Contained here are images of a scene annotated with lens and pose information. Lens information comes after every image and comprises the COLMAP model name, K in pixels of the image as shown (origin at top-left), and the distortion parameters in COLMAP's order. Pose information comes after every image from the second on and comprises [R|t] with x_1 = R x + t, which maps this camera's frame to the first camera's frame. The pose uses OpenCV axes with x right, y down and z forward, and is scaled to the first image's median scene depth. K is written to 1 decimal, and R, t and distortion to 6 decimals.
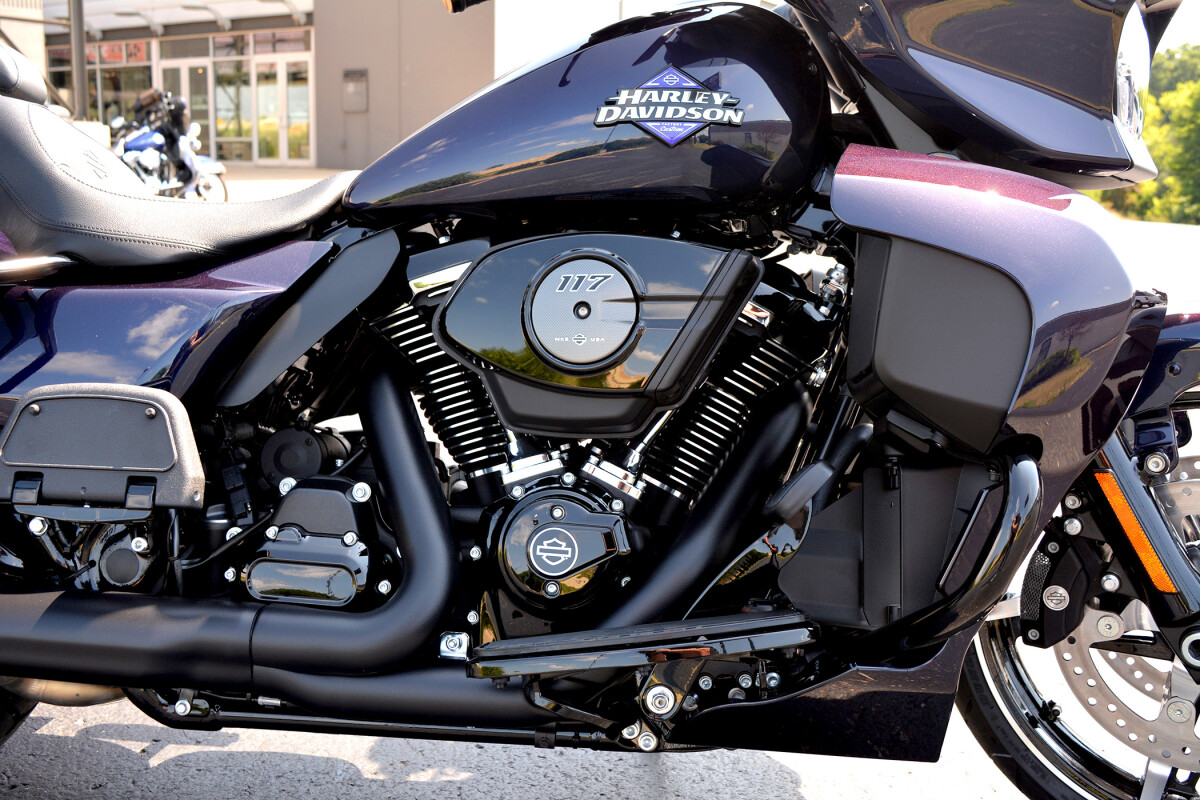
lens RADIAL K [[1165.8, 0, 600.0], [0, 1165.8, 400.0], [0, 0, 1]] dist [-0.072912, 0.007884]
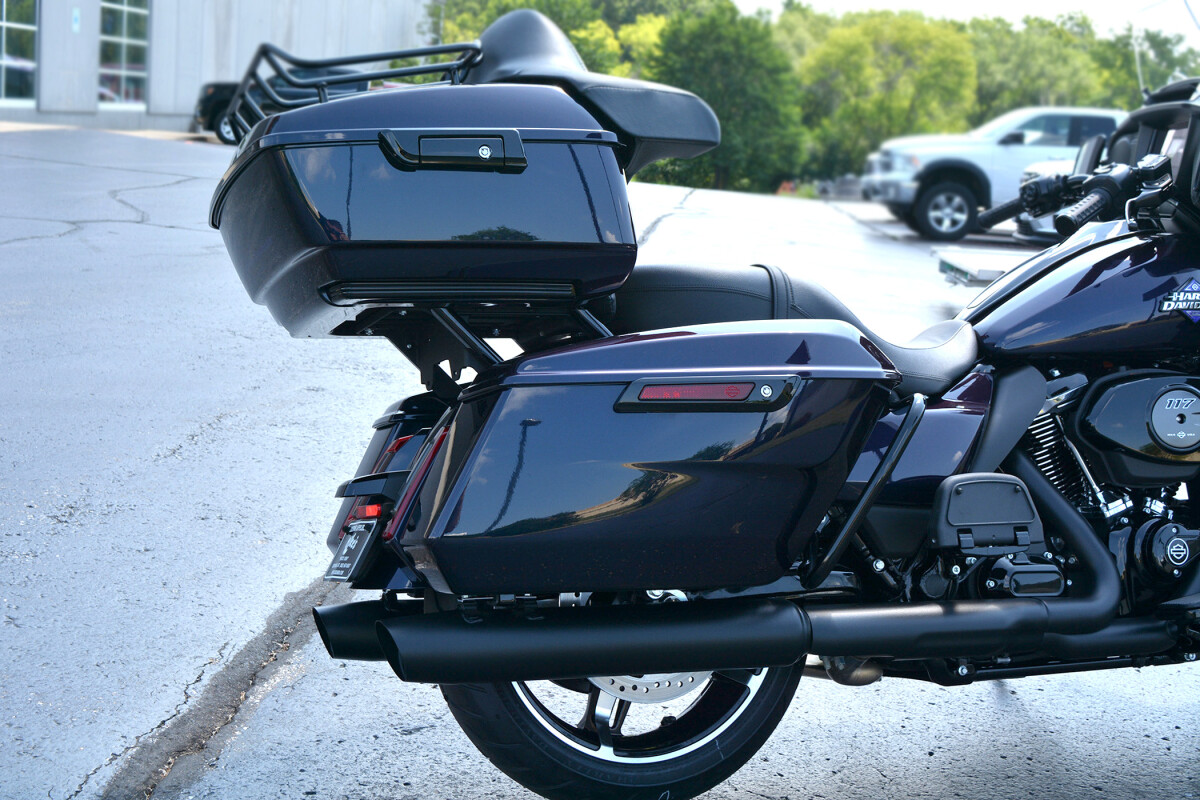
lens RADIAL K [[1517.2, 0, 600.0], [0, 1517.2, 400.0], [0, 0, 1]] dist [0.011418, 0.009476]
pose [[0.887463, -0.033636, 0.459650, -1.845611], [0.027910, 0.999425, 0.019250, -0.170947], [-0.460033, -0.004255, 0.887892, -0.671860]]
